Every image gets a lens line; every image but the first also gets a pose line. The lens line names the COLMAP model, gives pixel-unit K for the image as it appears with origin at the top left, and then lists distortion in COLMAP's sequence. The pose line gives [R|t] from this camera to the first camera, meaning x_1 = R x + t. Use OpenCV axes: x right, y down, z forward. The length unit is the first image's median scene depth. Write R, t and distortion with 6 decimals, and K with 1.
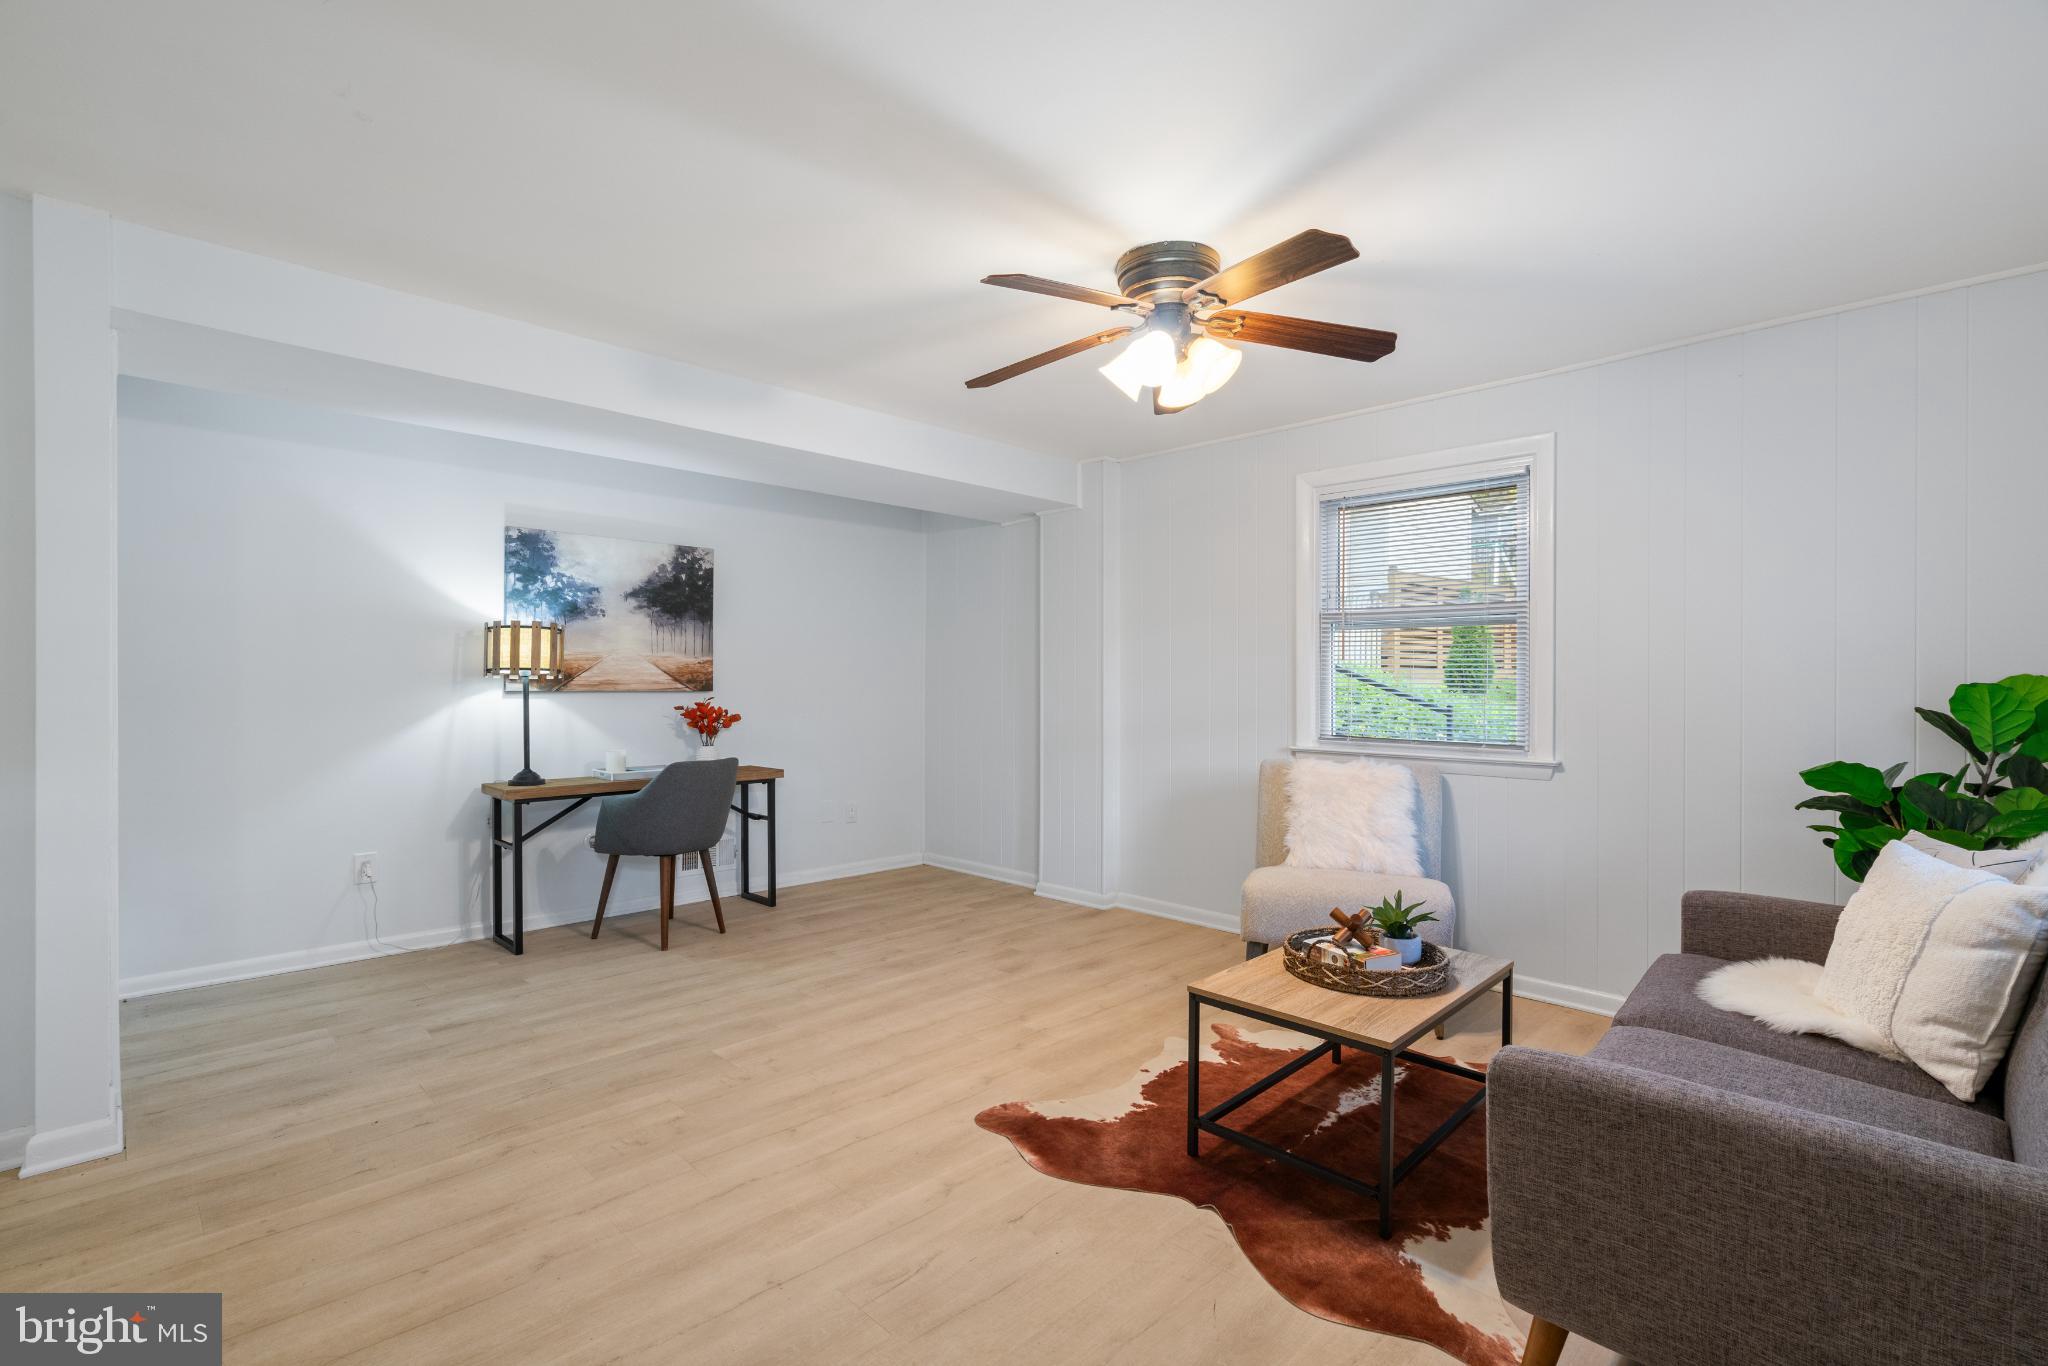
lens RADIAL K [[928.1, 0, 1007.1], [0, 928.1, 691.2], [0, 0, 1]] dist [-0.000476, 0.000530]
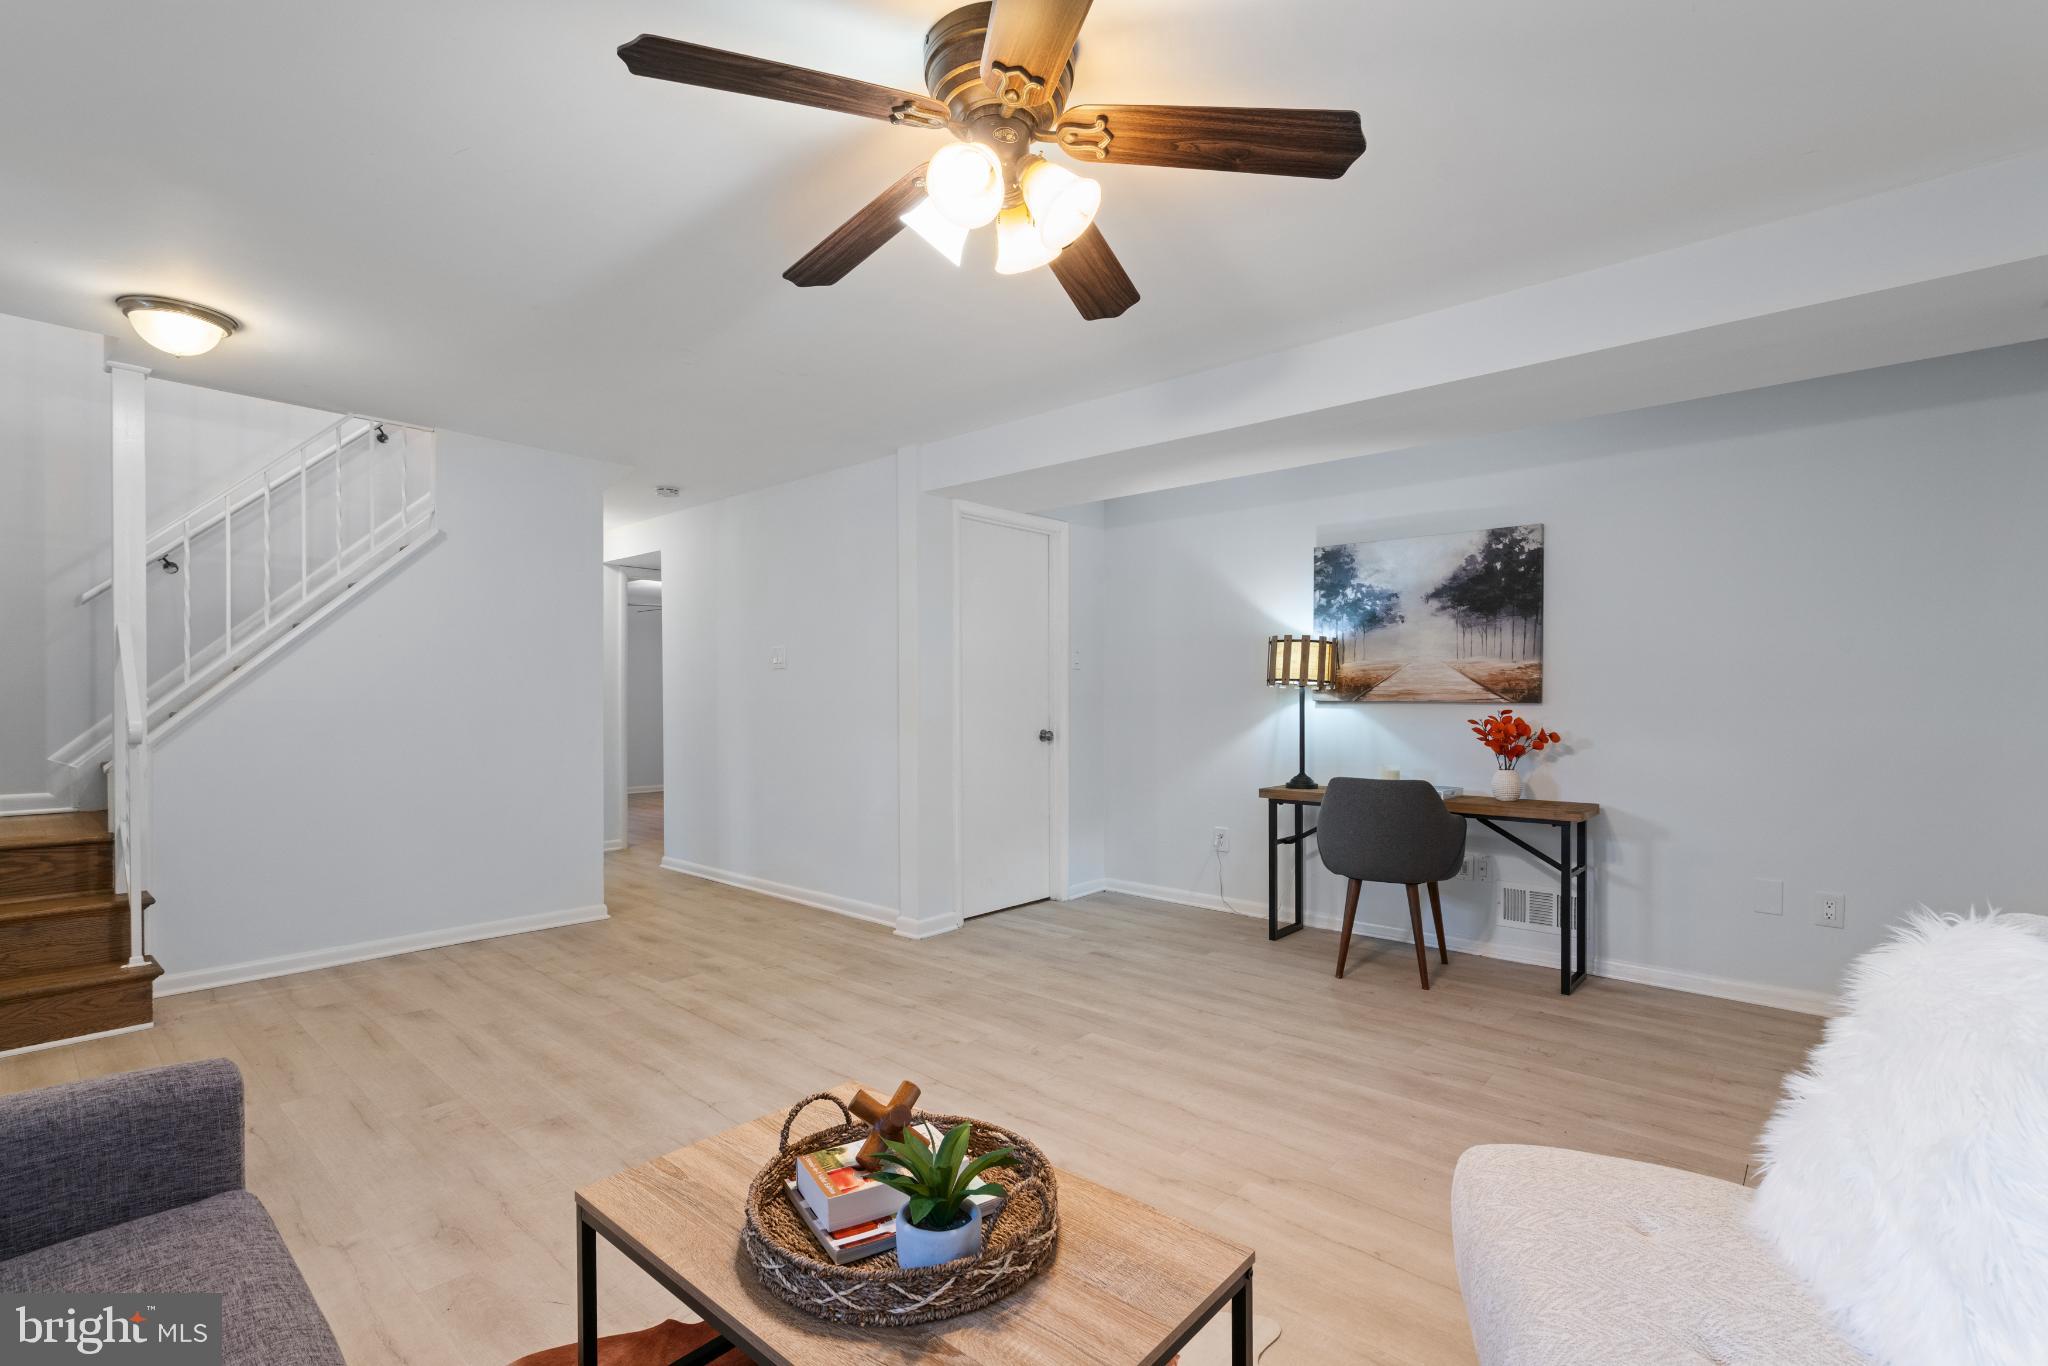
lens RADIAL K [[928.1, 0, 1007.1], [0, 928.1, 691.2], [0, 0, 1]] dist [-0.000476, 0.000530]
pose [[0.071235, -0.009200, -0.997417, 0.510860], [-0.013242, 0.999861, -0.010168, 0.004800], [0.997372, 0.013932, 0.071103, 0.565500]]
